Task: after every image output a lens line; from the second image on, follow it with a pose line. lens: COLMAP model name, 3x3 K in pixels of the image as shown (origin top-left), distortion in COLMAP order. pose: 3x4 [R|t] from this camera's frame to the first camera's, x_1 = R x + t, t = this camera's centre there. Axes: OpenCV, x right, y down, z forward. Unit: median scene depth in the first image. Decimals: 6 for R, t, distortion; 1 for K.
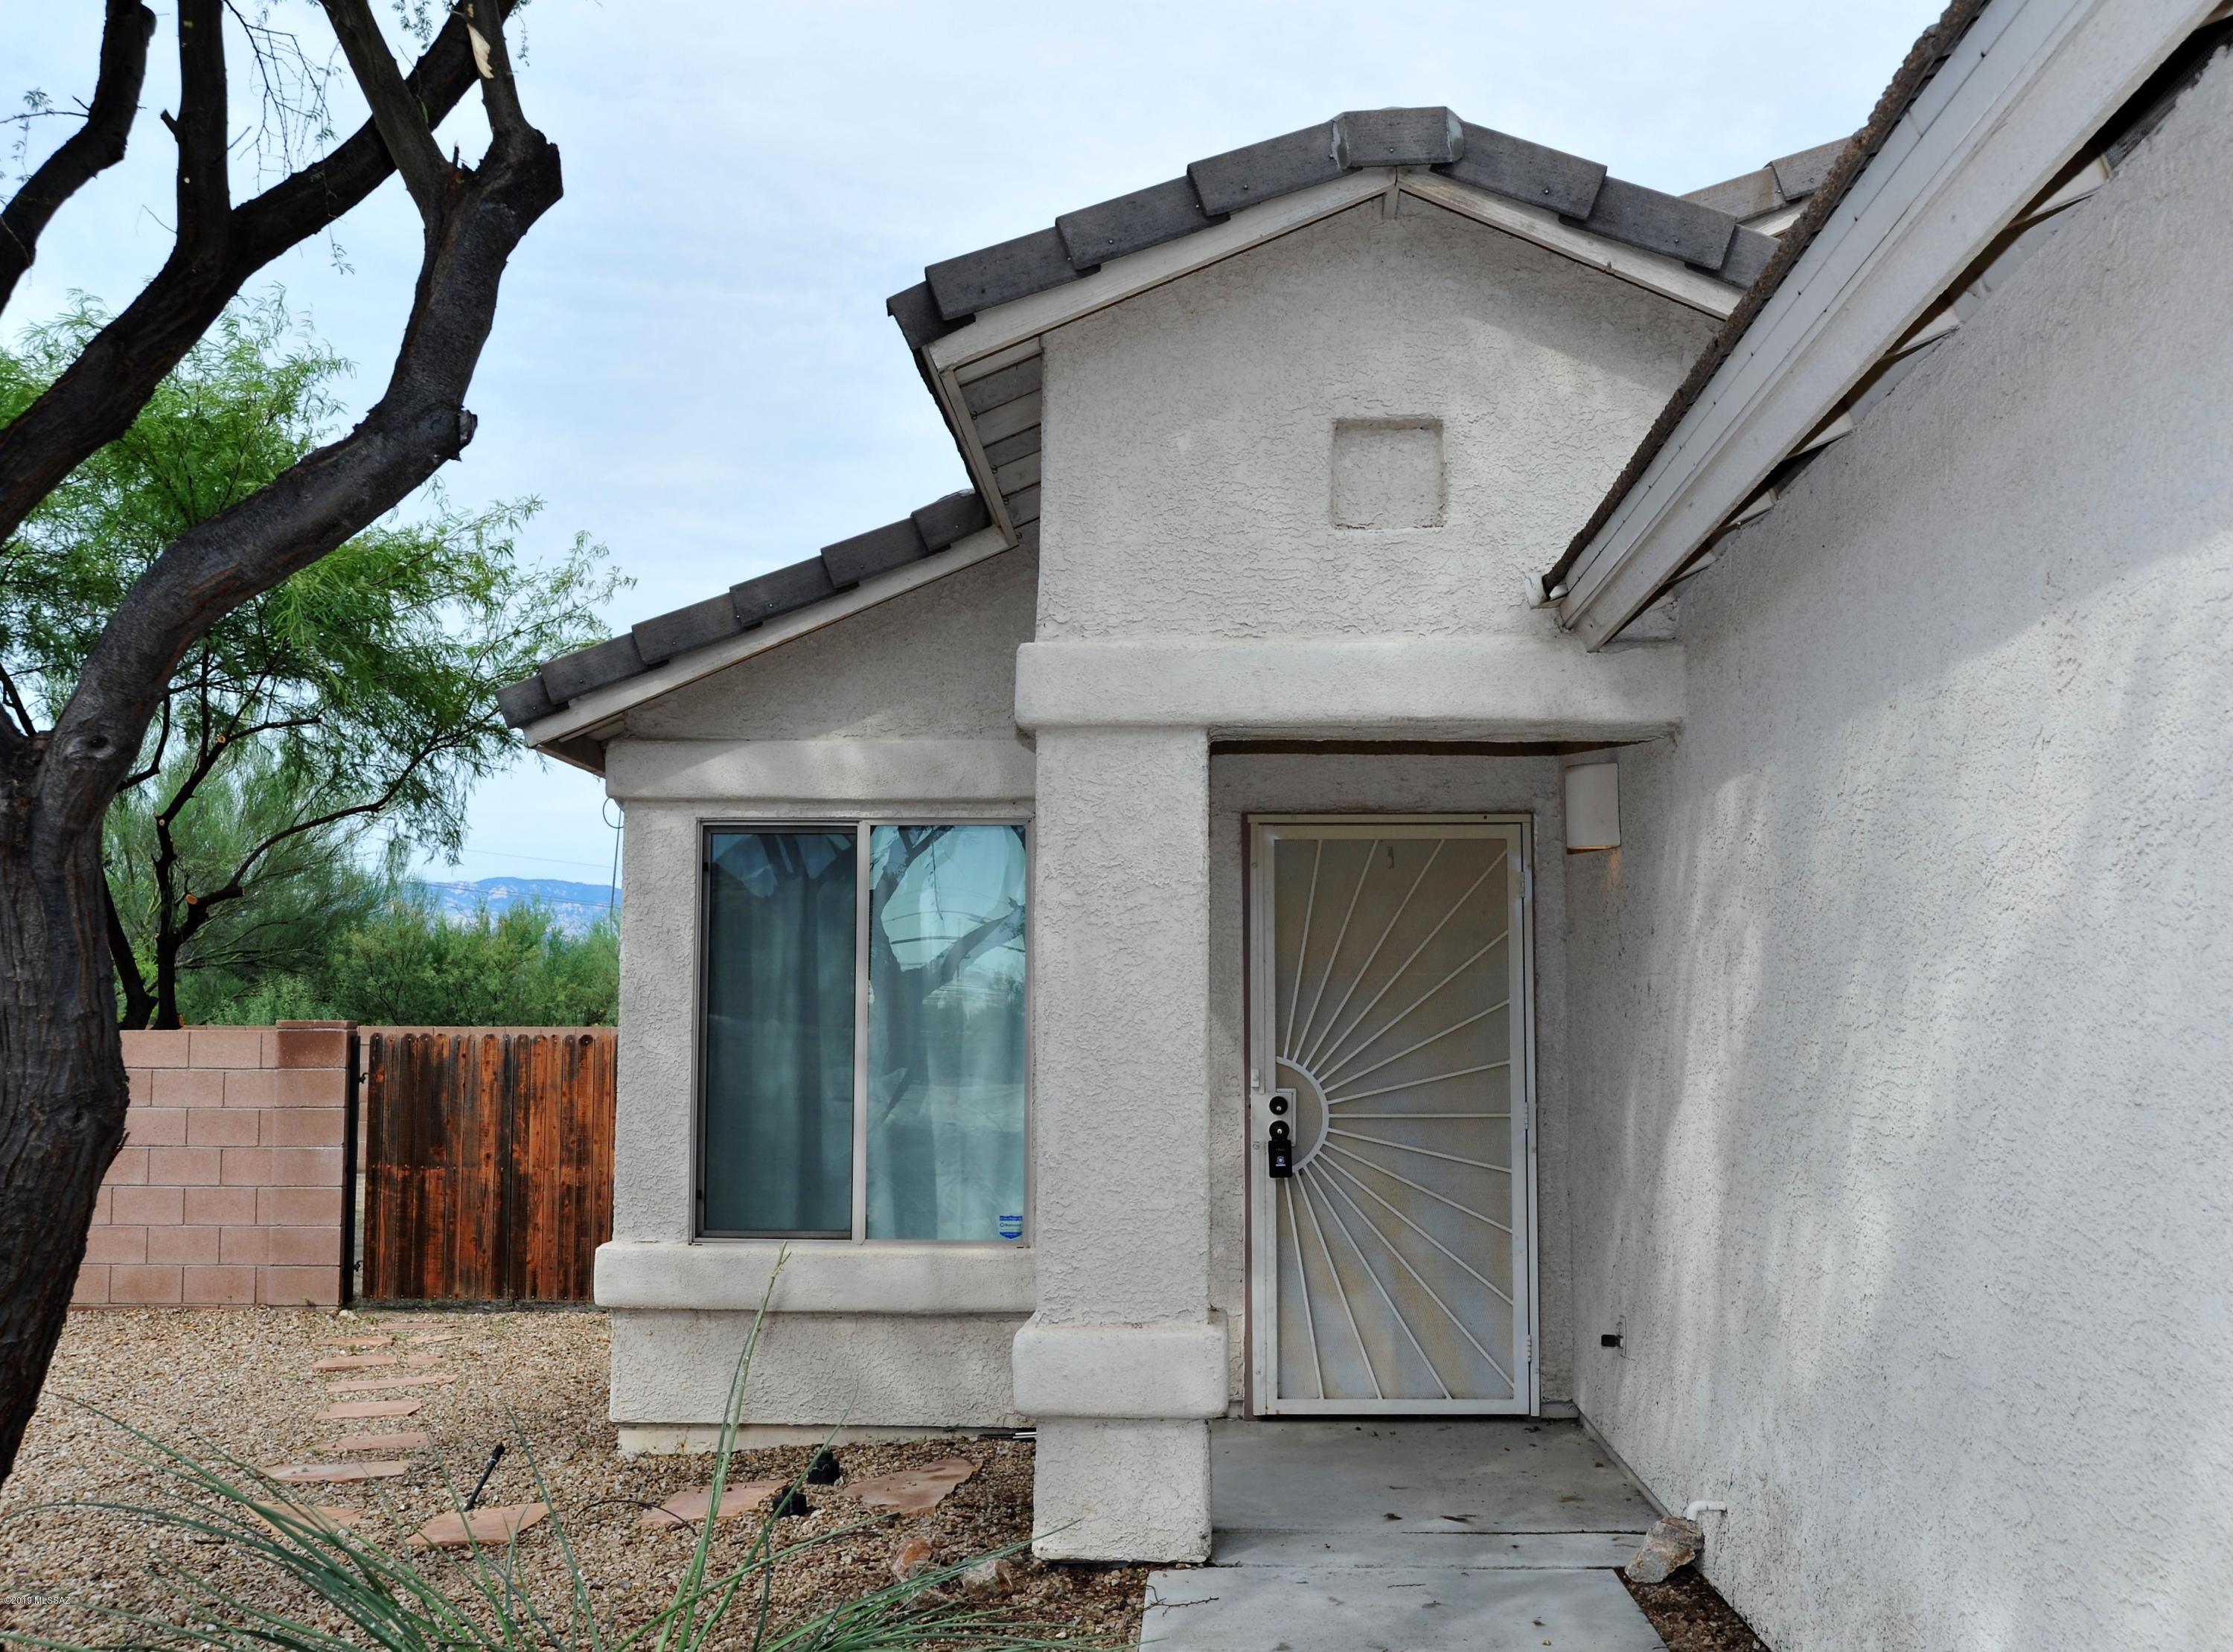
lens RADIAL K [[2284.5, 0, 1116.5], [0, 2284.5, 826.0], [0, 0, 1]] dist [-0.019518, -0.009511]
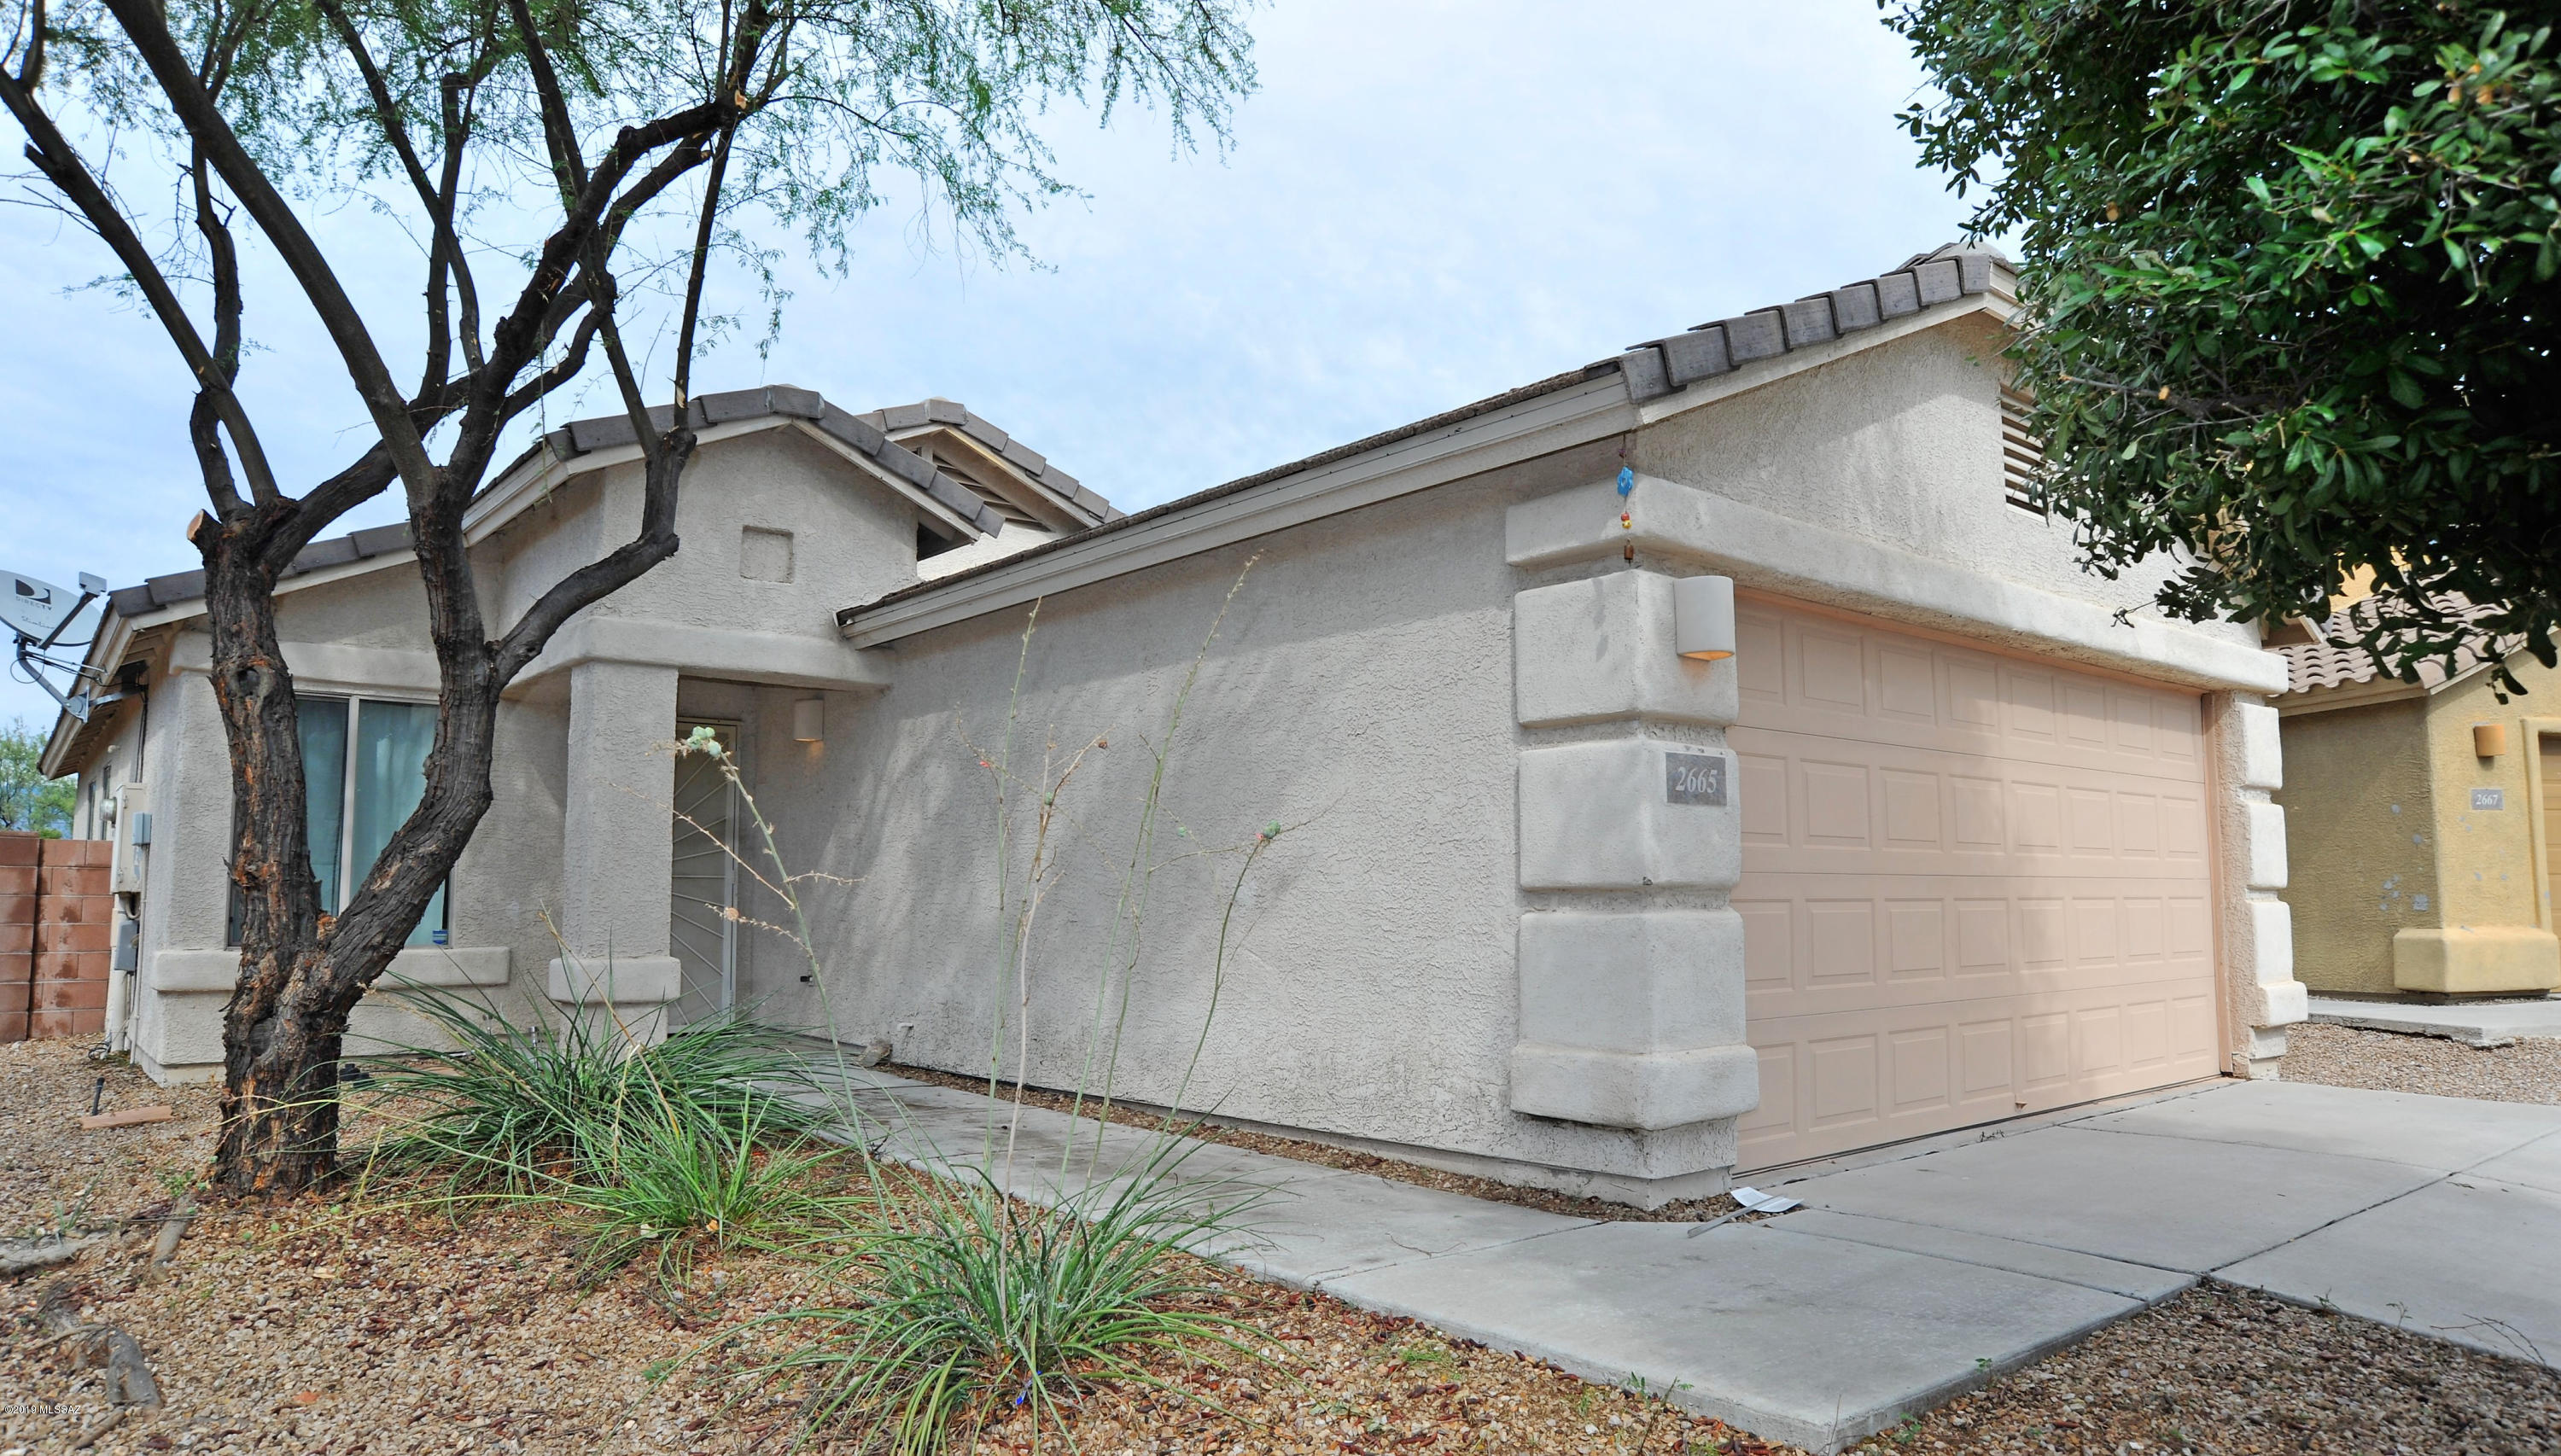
lens RADIAL K [[1682.1, 0, 1280.5], [0, 1682.1, 728.0], [0, 0, 1]] dist [0.000323, 0.000116]
pose [[0.759291, 0.072674, 0.646681, -0.517652], [-0.062521, 0.997294, -0.038667, 0.035286], [-0.647741, -0.011072, 0.761780, -0.492487]]
